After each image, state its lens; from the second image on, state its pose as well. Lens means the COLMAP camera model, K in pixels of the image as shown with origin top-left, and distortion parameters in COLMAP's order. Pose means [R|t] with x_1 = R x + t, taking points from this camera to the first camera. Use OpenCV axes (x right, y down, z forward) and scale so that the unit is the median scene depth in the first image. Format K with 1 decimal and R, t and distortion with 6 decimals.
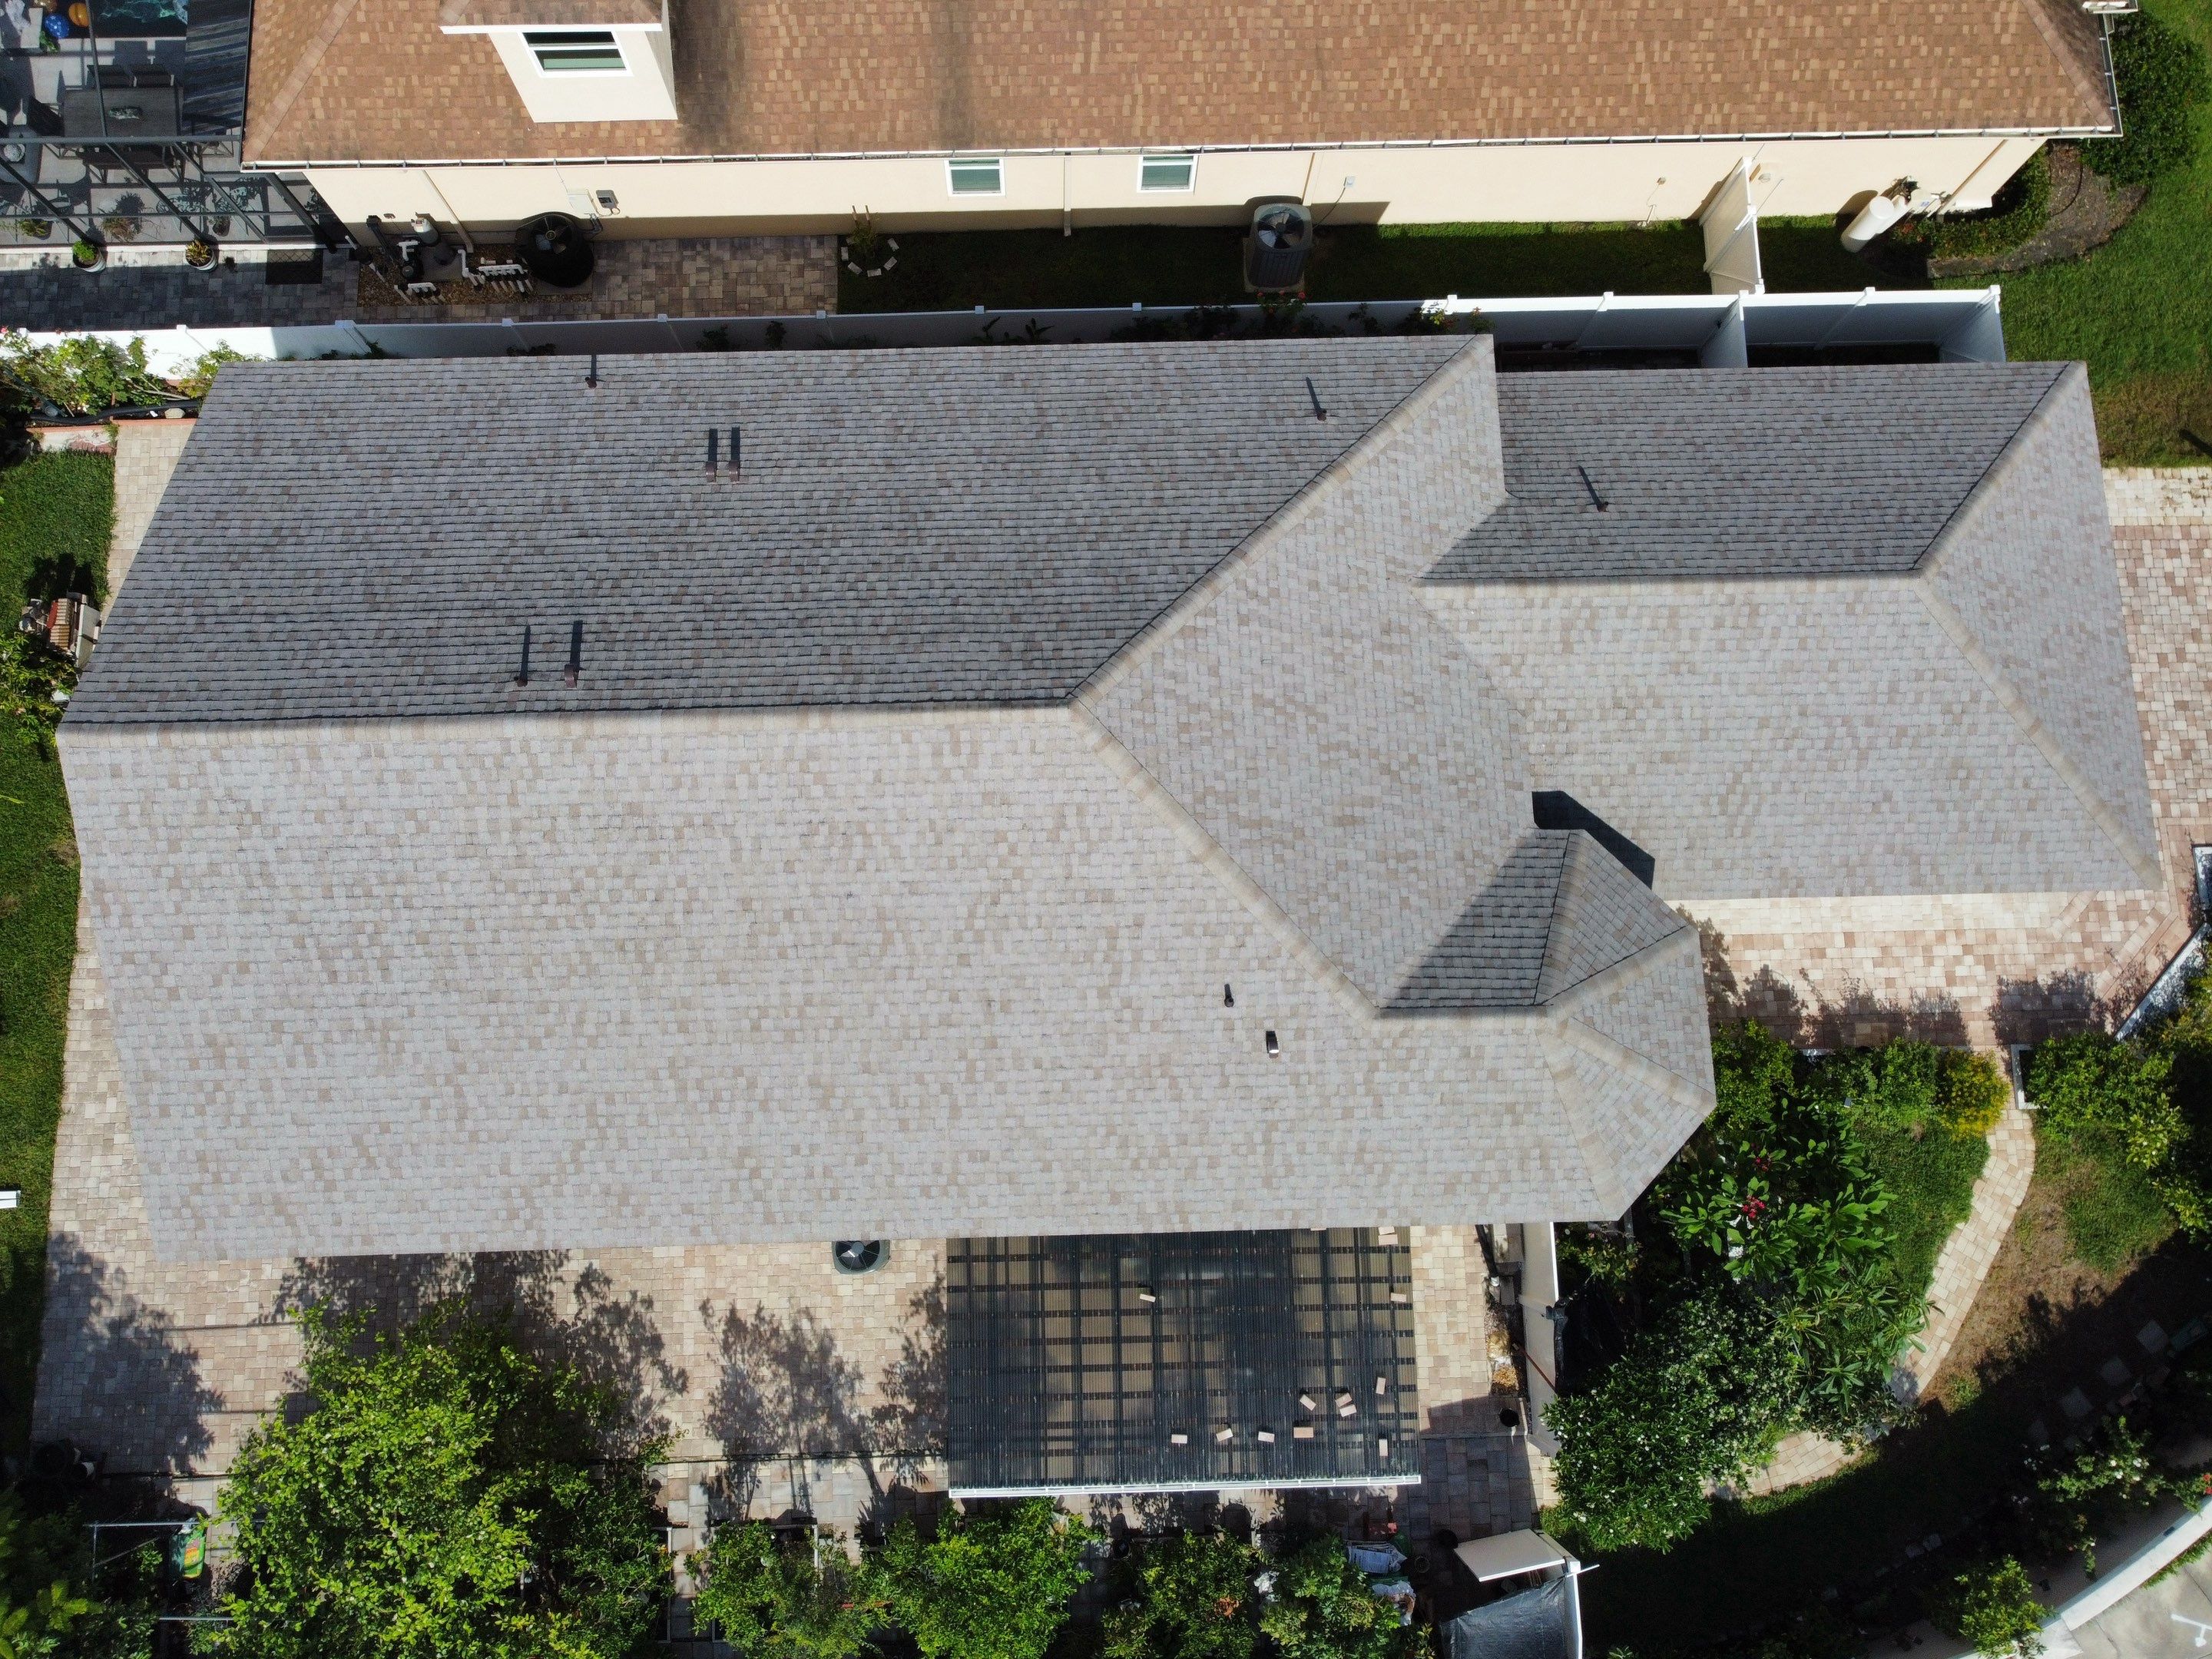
lens RADIAL K [[1667.2, 0, 1077.2], [0, 1667.2, 811.2], [0, 0, 1]] dist [0.014274, -0.020385]
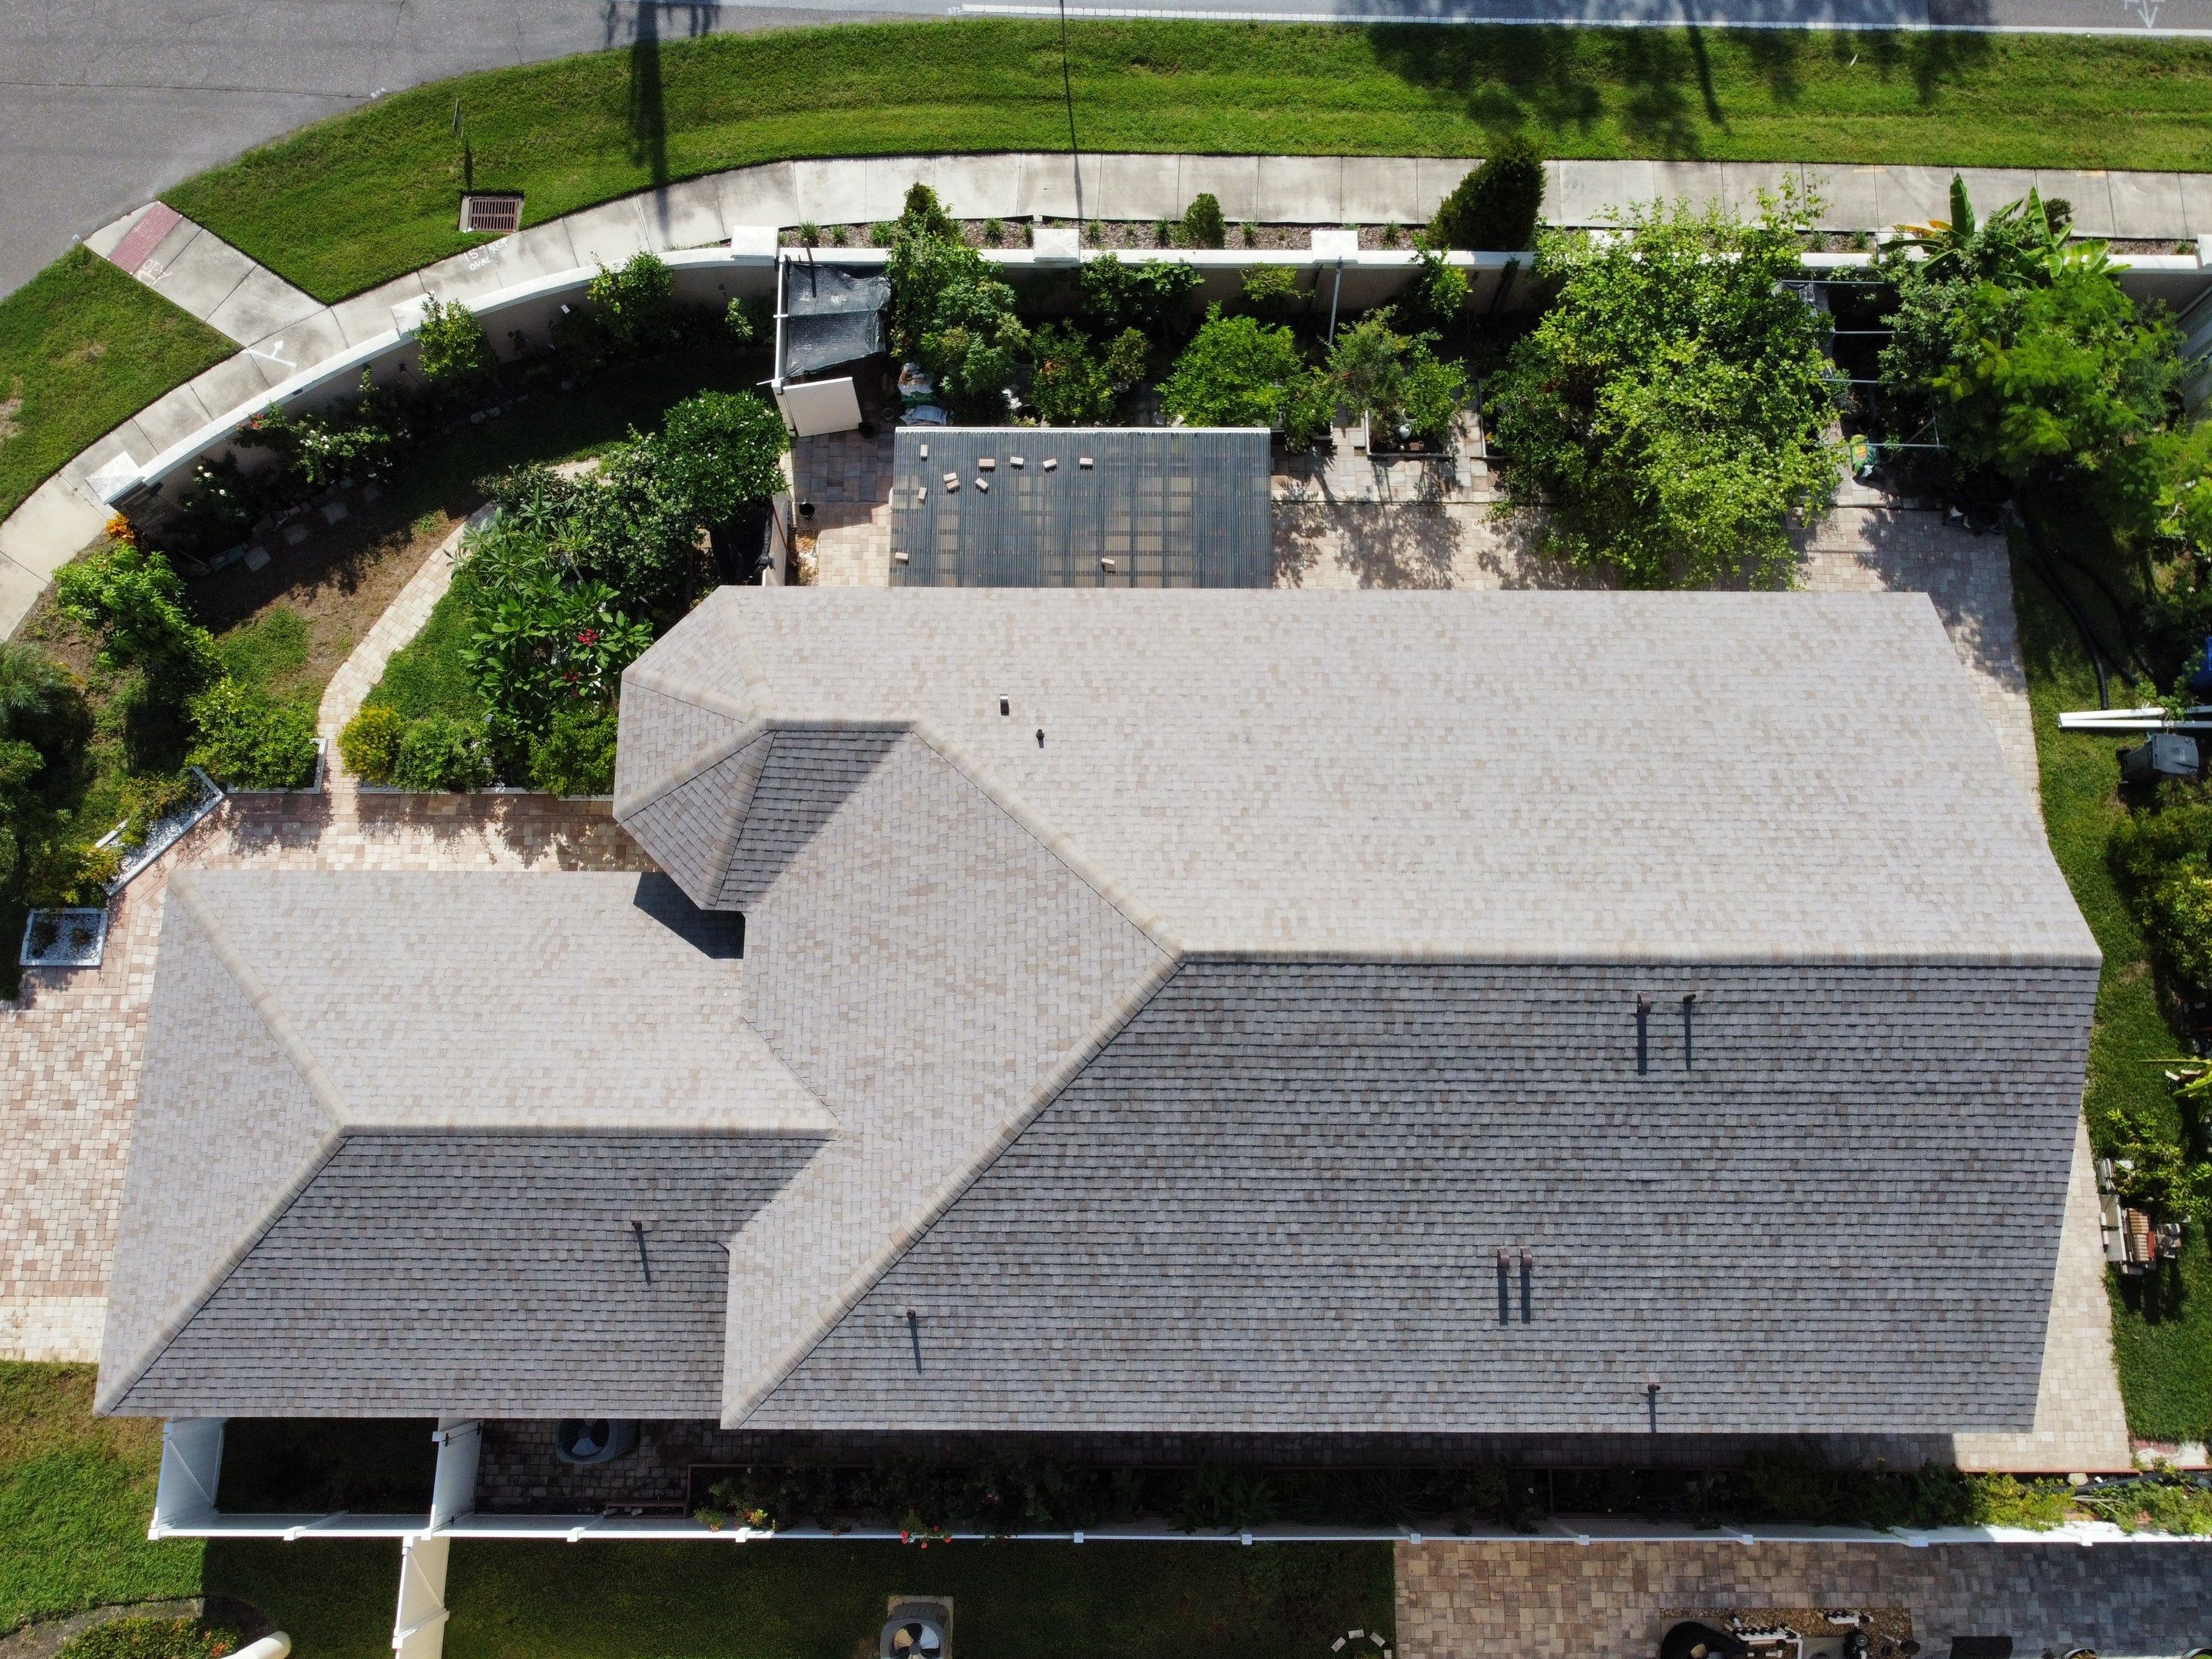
lens RADIAL K [[1667.2, 0, 1083.2], [0, 1667.2, 814.0], [0, 0, 1]] dist [0.014274, -0.020385]
pose [[-0.999441, -0.033032, -0.005222, 0.055393], [0.027807, -0.907581, 0.418956, -0.348732], [-0.018578, 0.418576, 0.907992, -0.021580]]
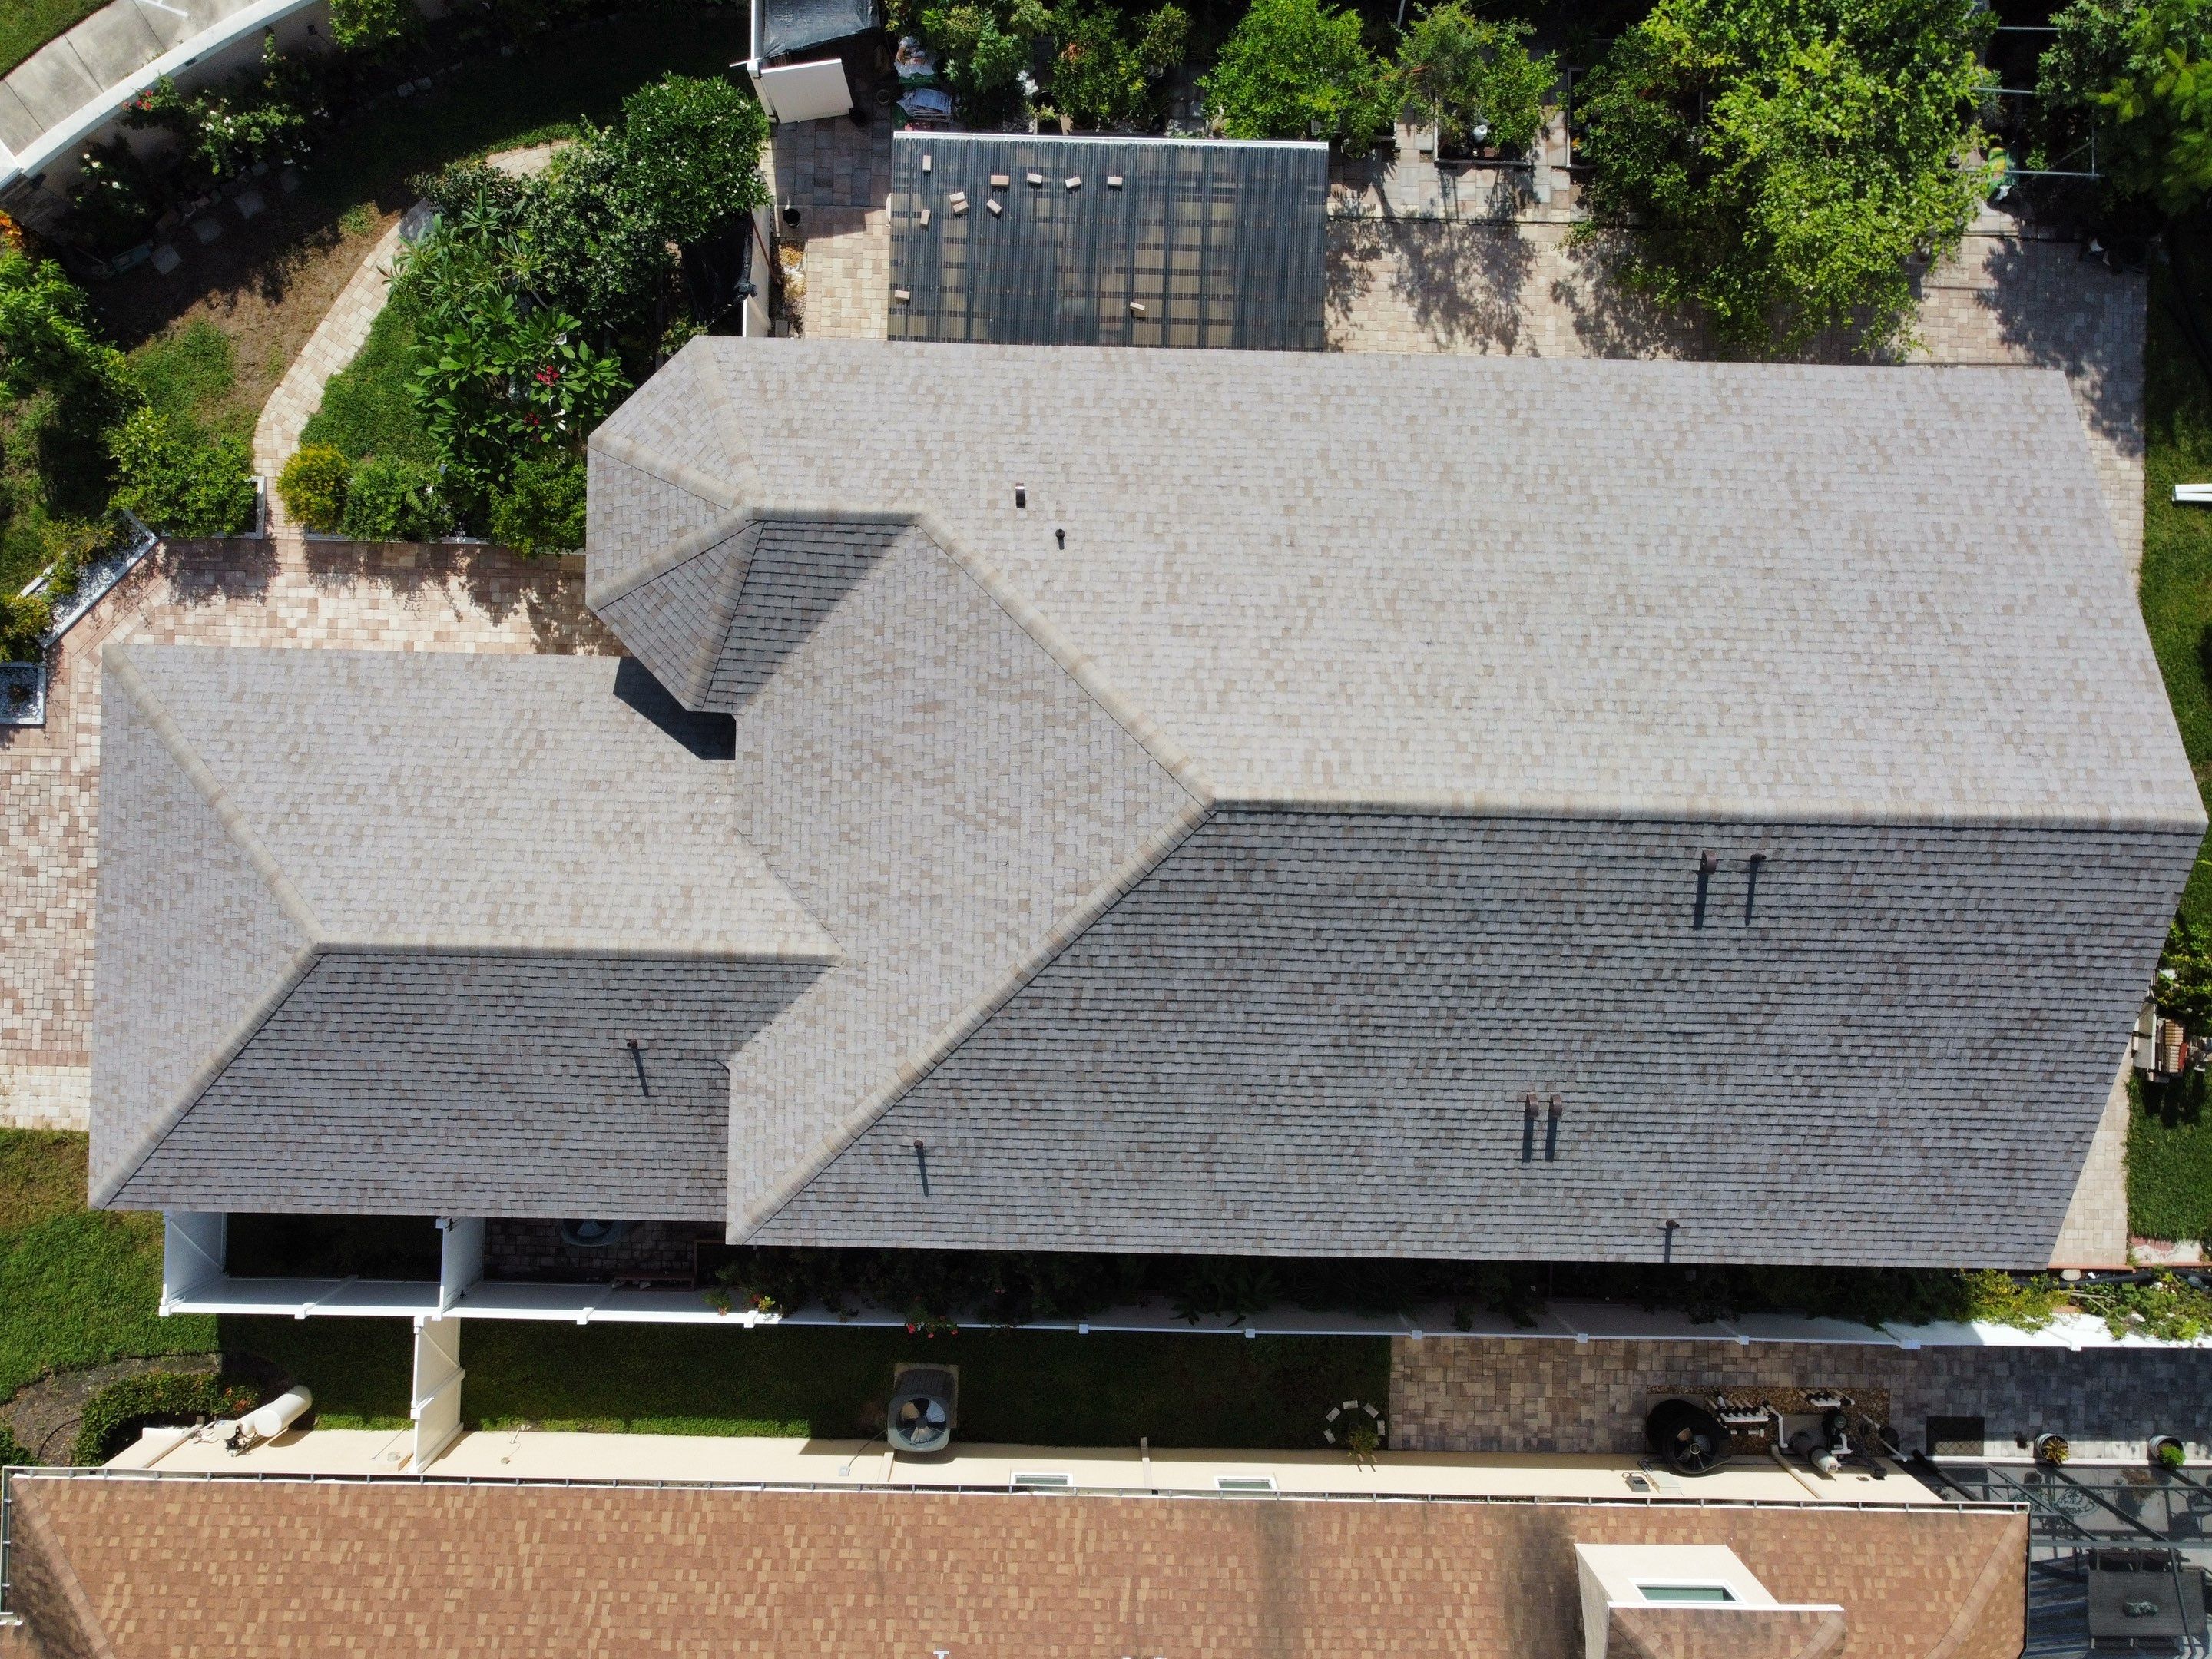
lens RADIAL K [[1667.2, 0, 1080.9], [0, 1667.2, 808.2], [0, 0, 1]] dist [0.014274, -0.020385]
pose [[-0.998571, -0.049404, -0.020384, 0.076449], [0.044550, -0.980151, 0.193184, -0.209496], [-0.029524, 0.192000, 0.980951, 0.016188]]
